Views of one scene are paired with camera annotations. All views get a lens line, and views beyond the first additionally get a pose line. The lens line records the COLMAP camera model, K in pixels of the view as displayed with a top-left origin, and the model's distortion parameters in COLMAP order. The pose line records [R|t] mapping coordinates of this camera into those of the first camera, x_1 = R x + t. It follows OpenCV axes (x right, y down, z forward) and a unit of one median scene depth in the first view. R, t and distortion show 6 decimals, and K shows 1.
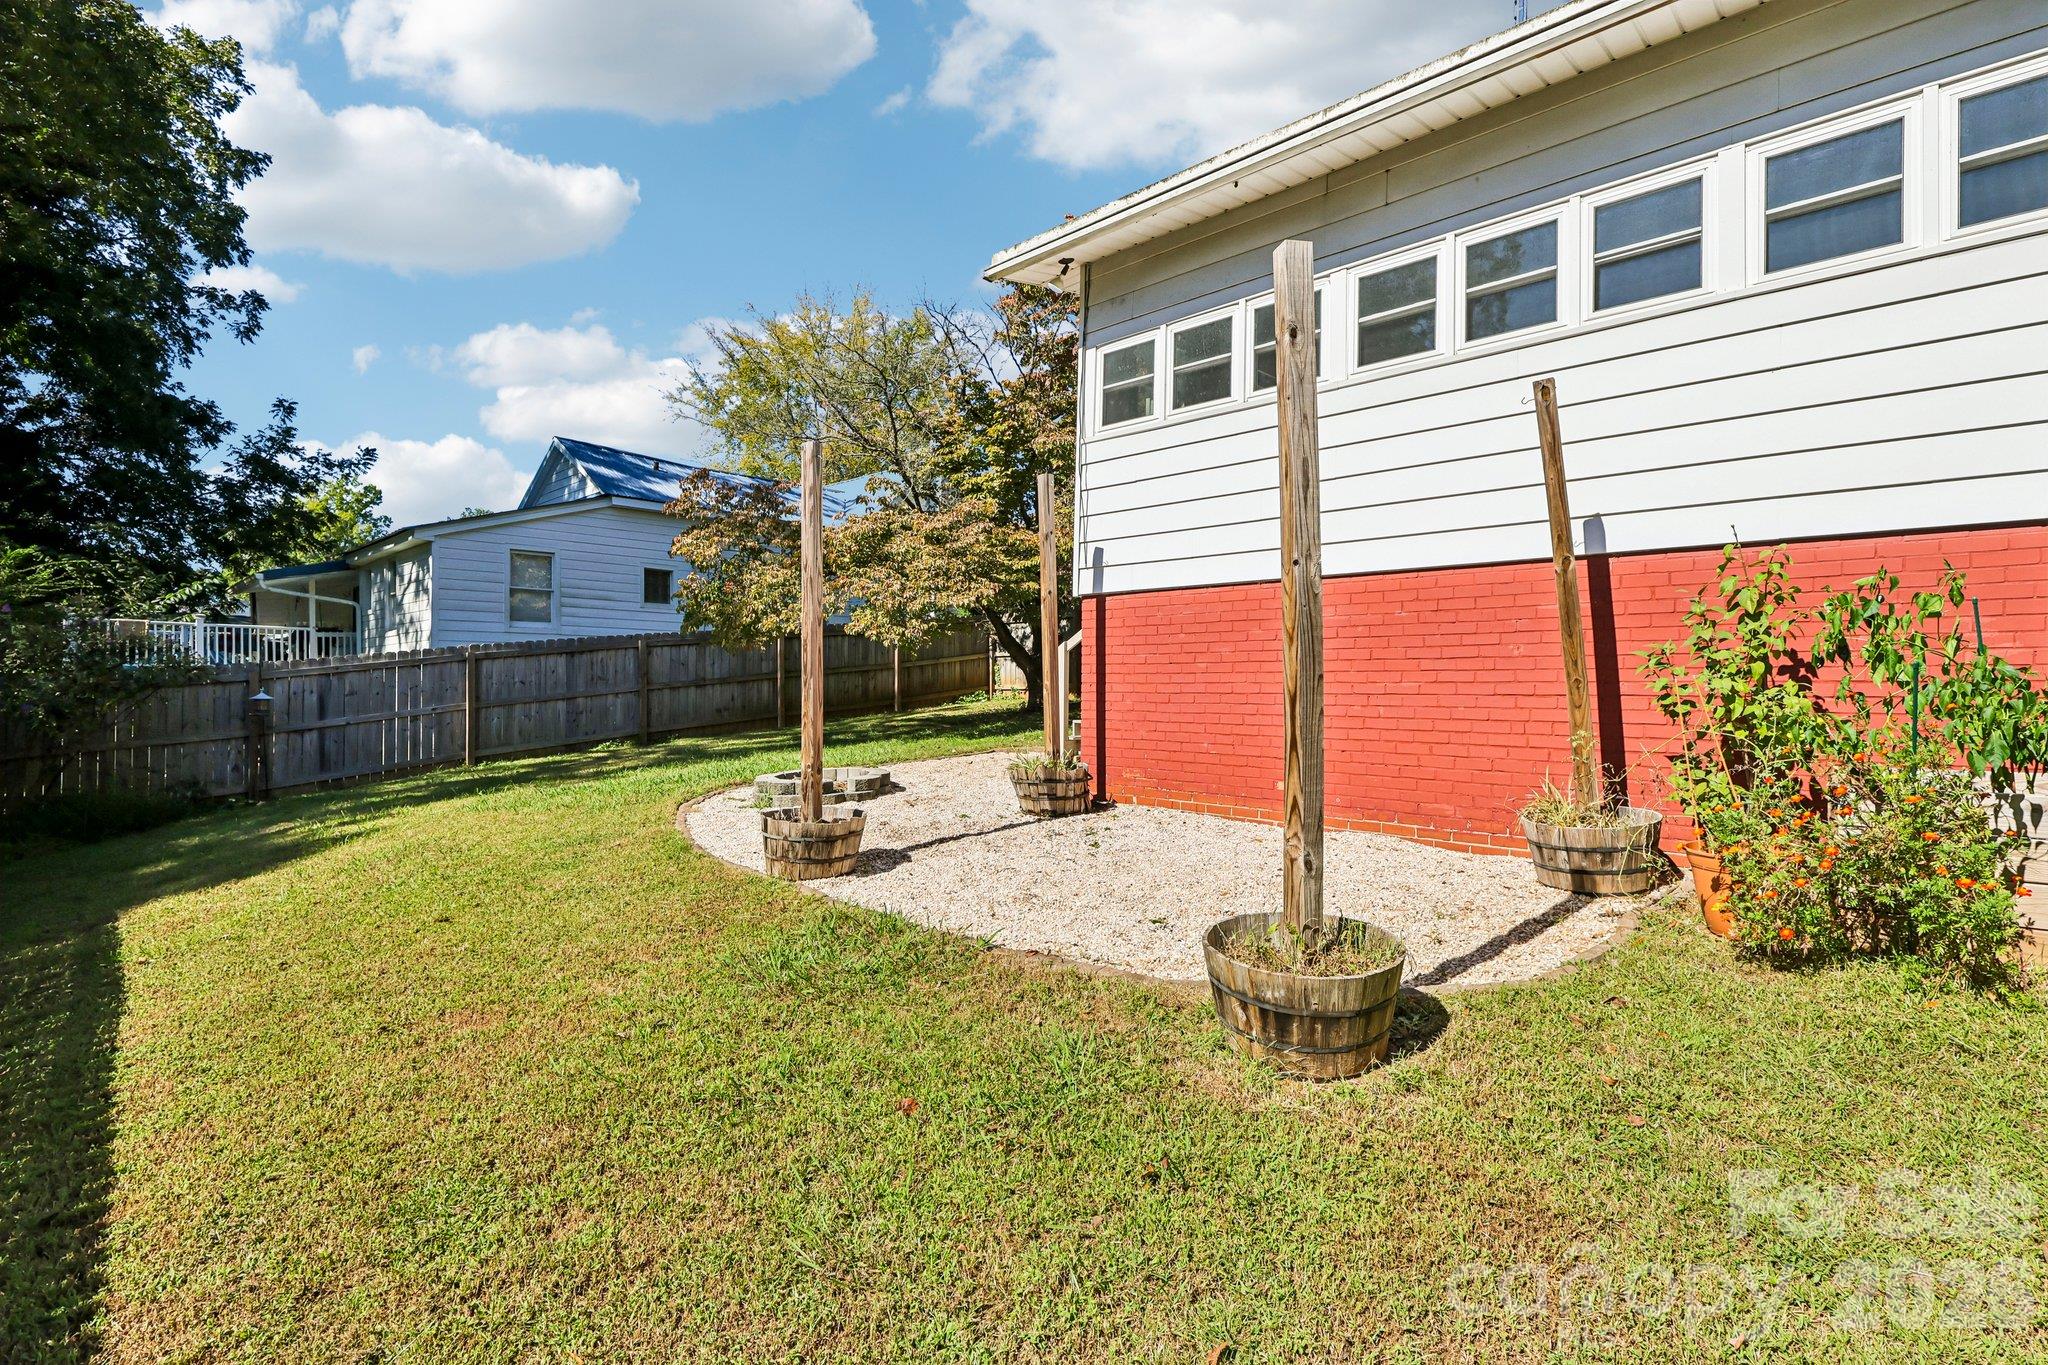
lens RADIAL K [[951.0, 0, 1034.1], [0, 951.0, 688.4], [0, 0, 1]] dist [0.000396, 0.000740]
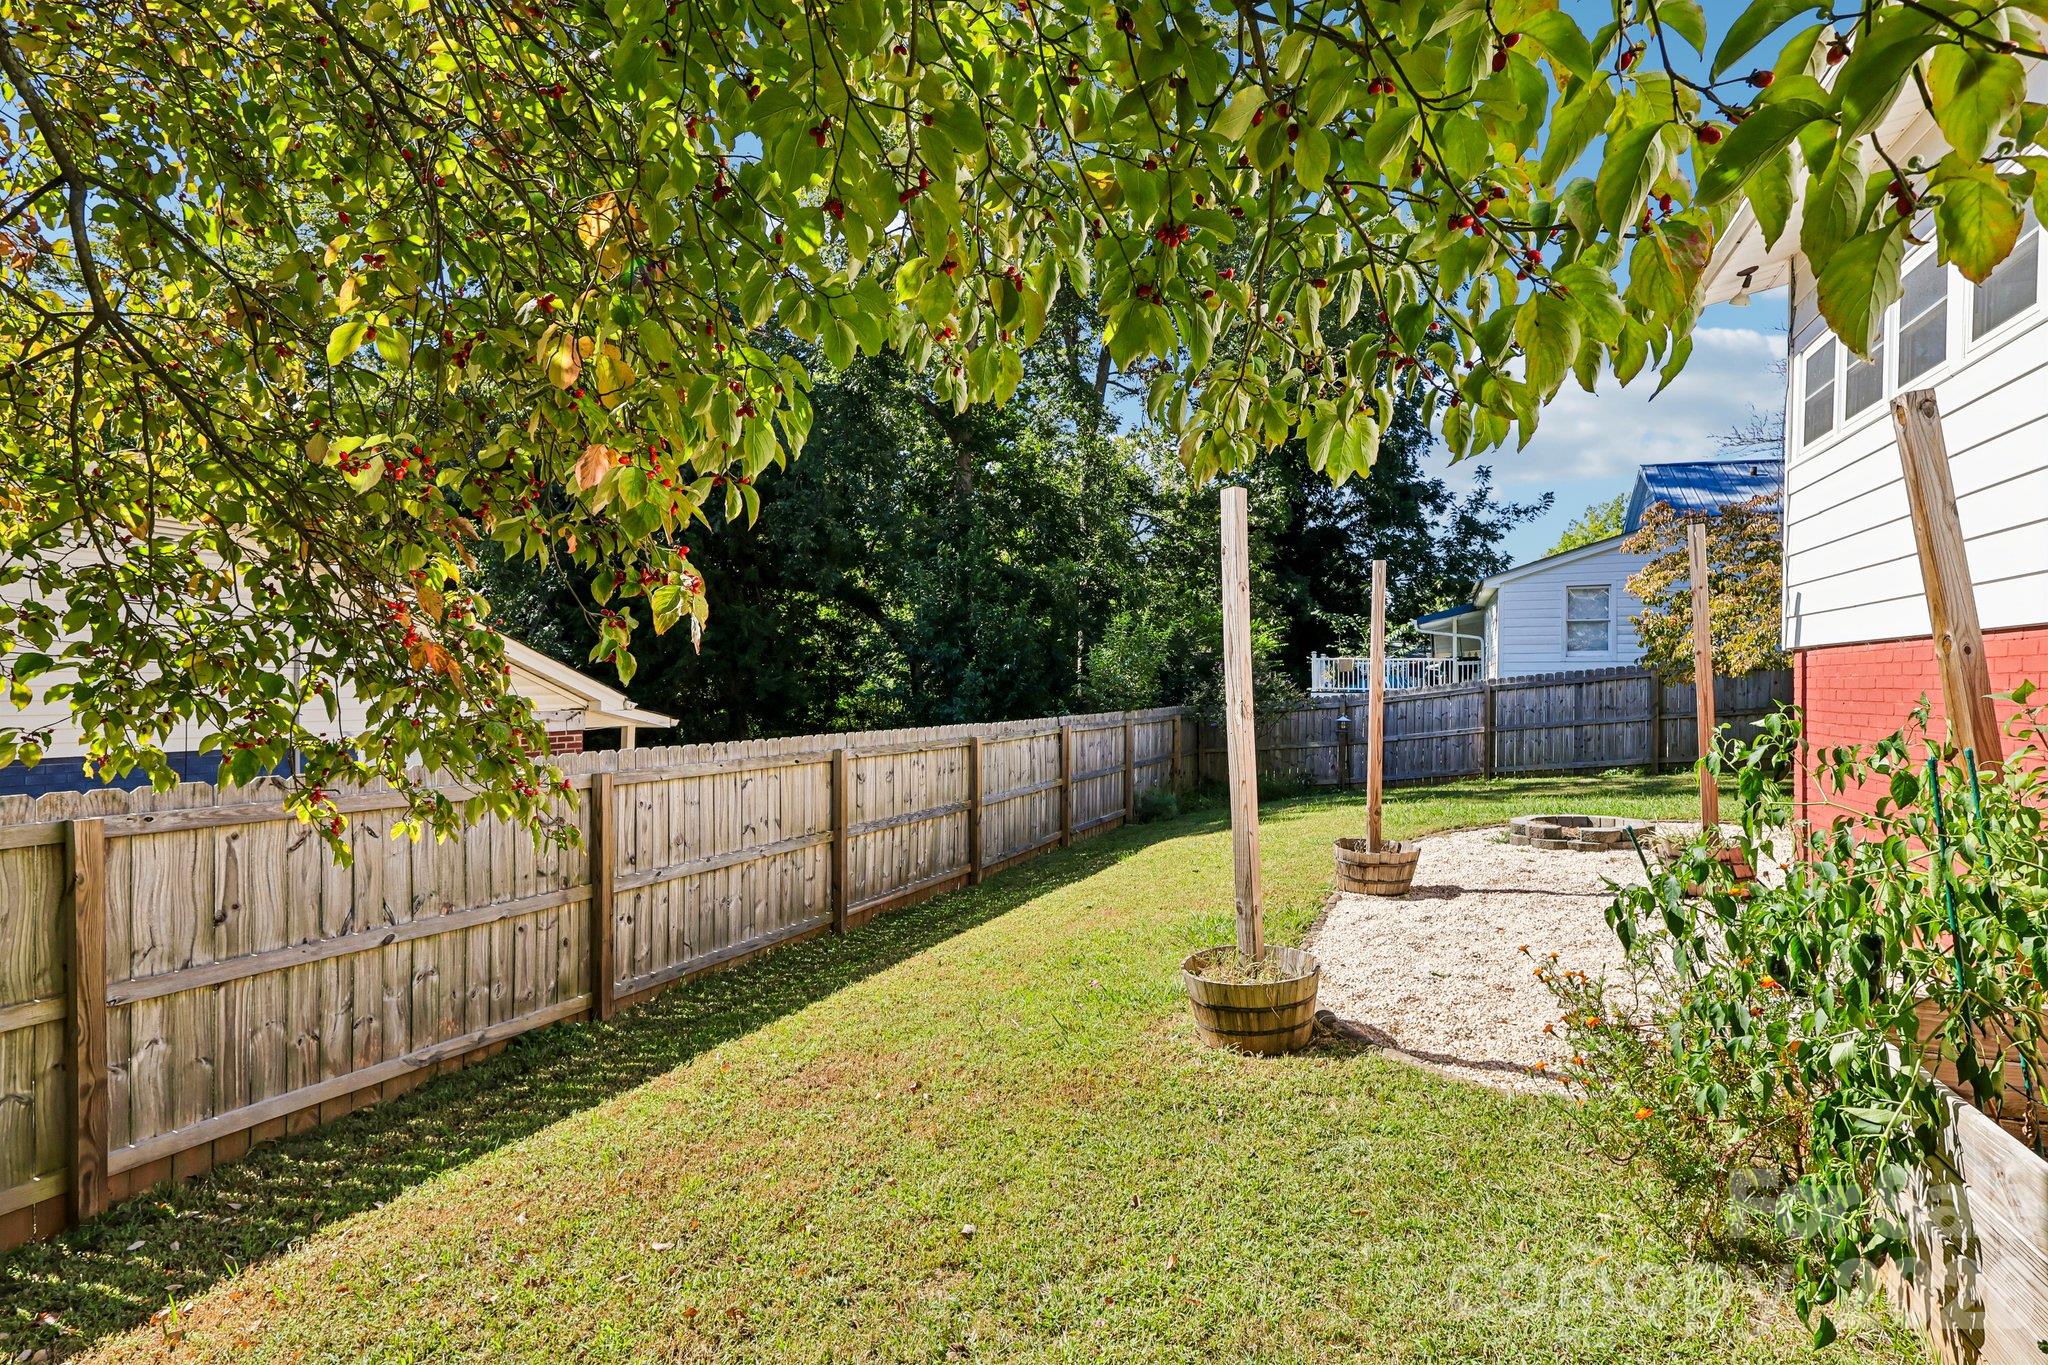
lens RADIAL K [[951.0, 0, 1034.1], [0, 951.0, 688.4], [0, 0, 1]] dist [0.000396, 0.000740]
pose [[0.365017, 0.005082, -0.930987, 0.557868], [-0.010214, 0.999947, 0.001453, -0.053002], [0.930945, 0.008979, 0.365049, 0.060237]]
